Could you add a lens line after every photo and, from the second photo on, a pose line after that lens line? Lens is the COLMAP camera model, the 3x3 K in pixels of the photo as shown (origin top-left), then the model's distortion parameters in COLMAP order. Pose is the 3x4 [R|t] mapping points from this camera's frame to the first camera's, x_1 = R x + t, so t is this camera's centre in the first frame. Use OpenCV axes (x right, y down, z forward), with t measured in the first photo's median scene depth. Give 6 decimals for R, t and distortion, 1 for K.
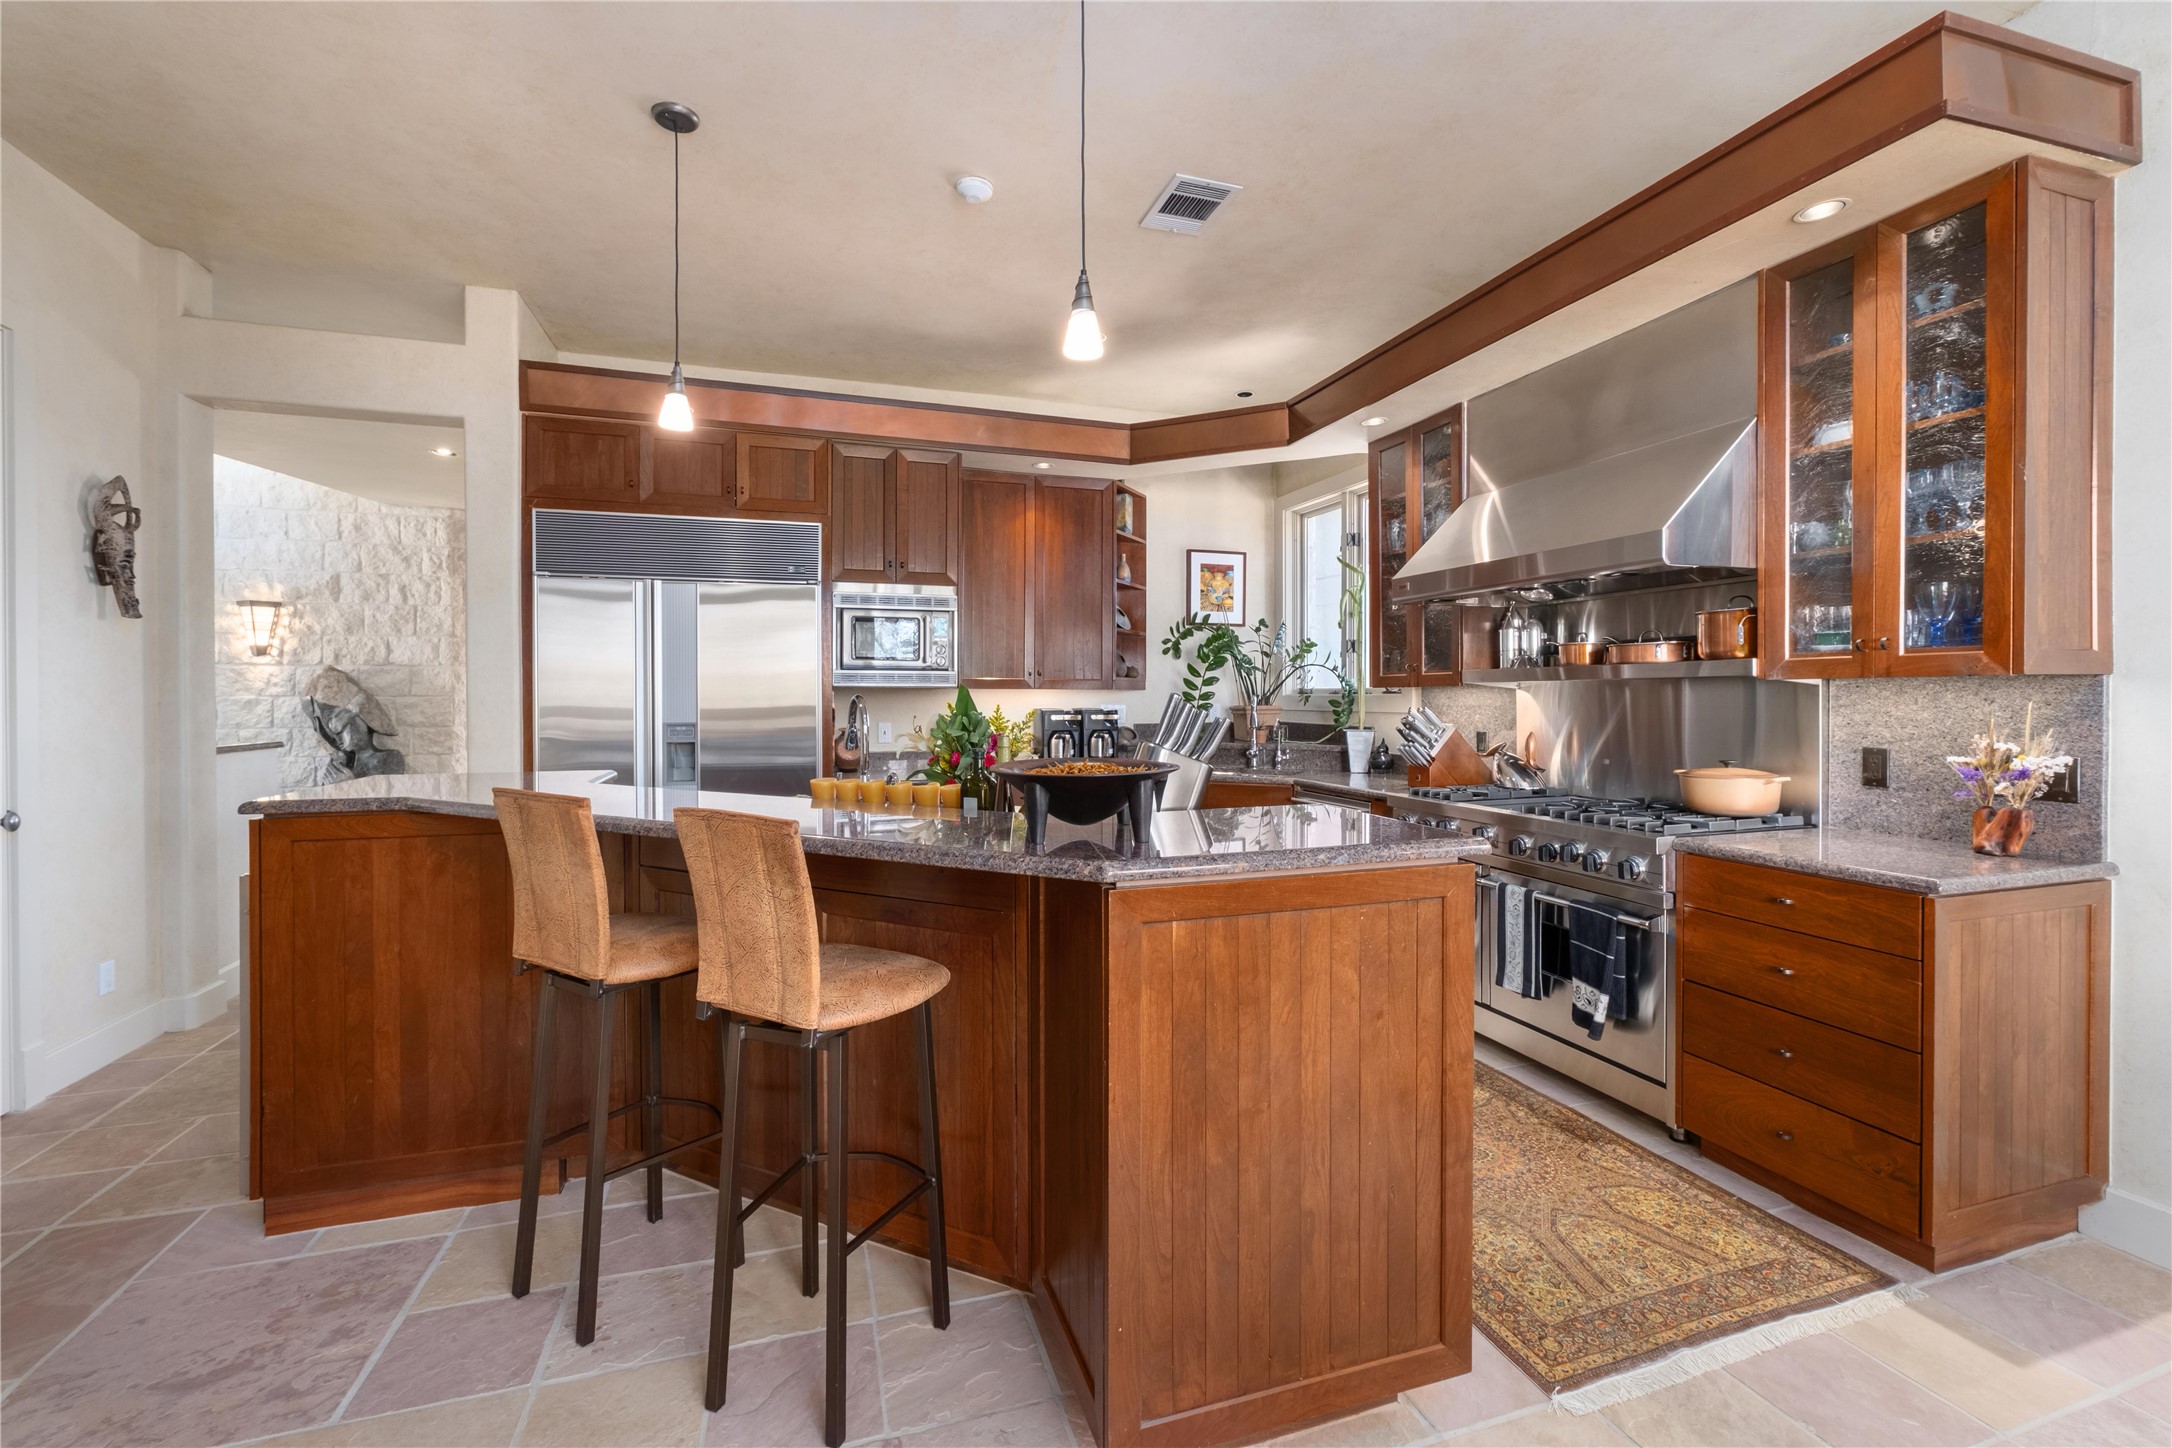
lens RADIAL K [[922.9, 0, 1079.8], [0, 922.9, 708.0], [0, 0, 1]] dist [-0.000475, -0.000080]
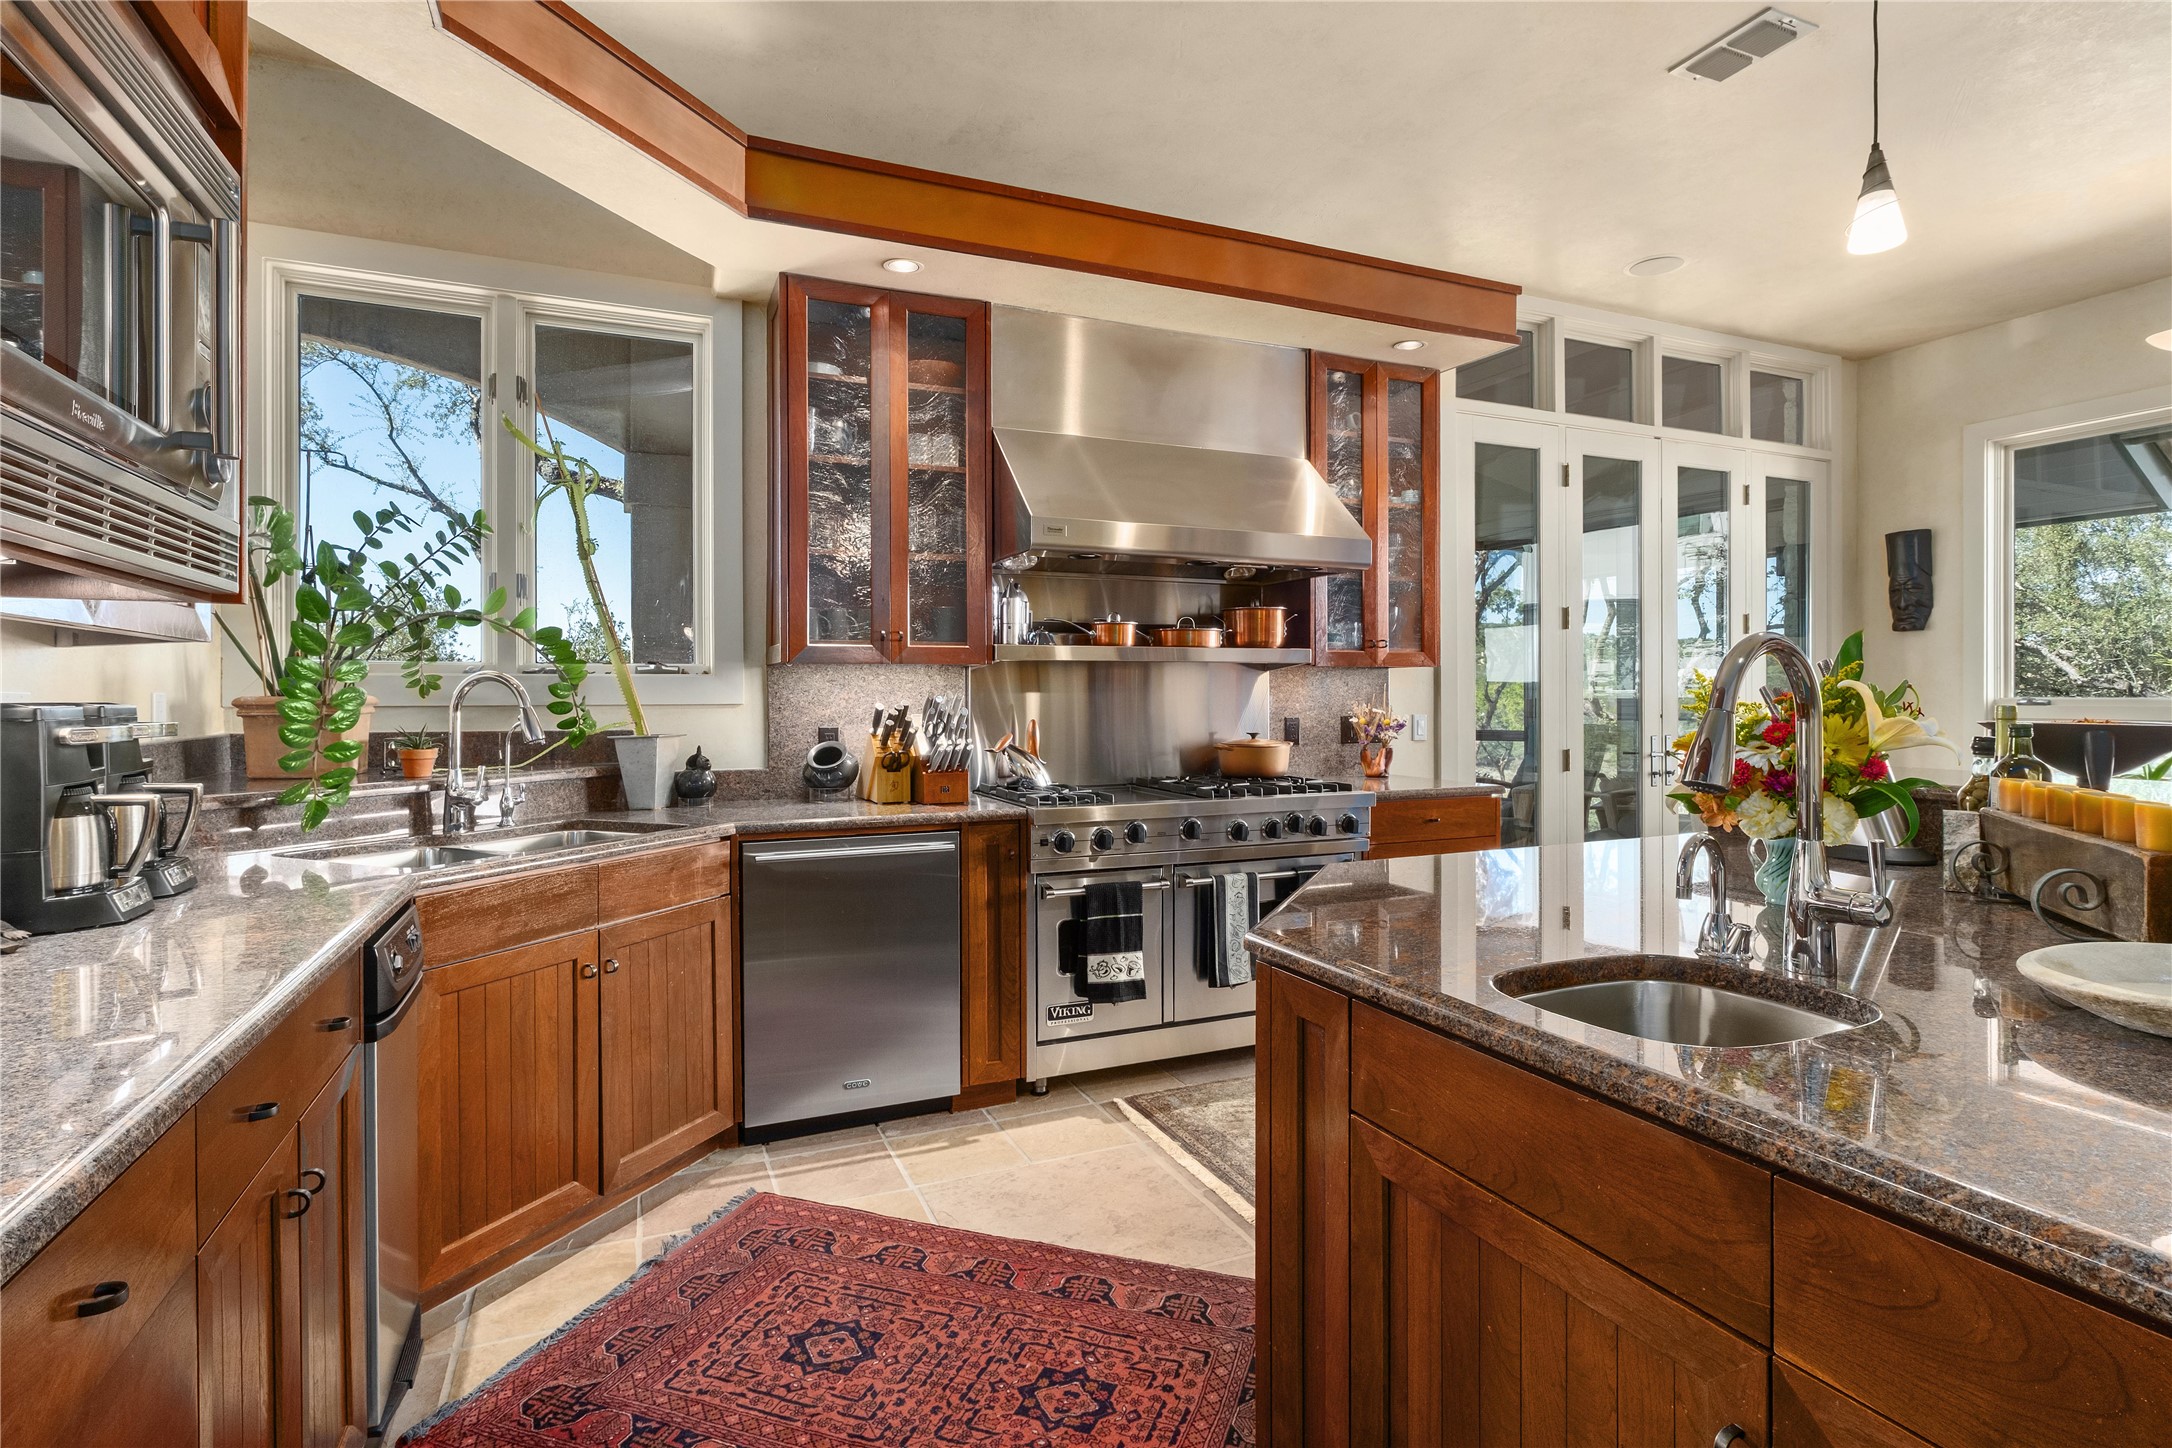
lens RADIAL K [[1043.5, 0, 1080.4], [0, 1043.5, 704.1], [0, 0, 1]] dist [-0.000658, 0.001599]
pose [[-0.076484, -0.009793, 0.997023, -0.637825], [0.008212, 0.999912, 0.010451, 0.002934], [-0.997037, 0.008986, -0.076397, 1.321551]]
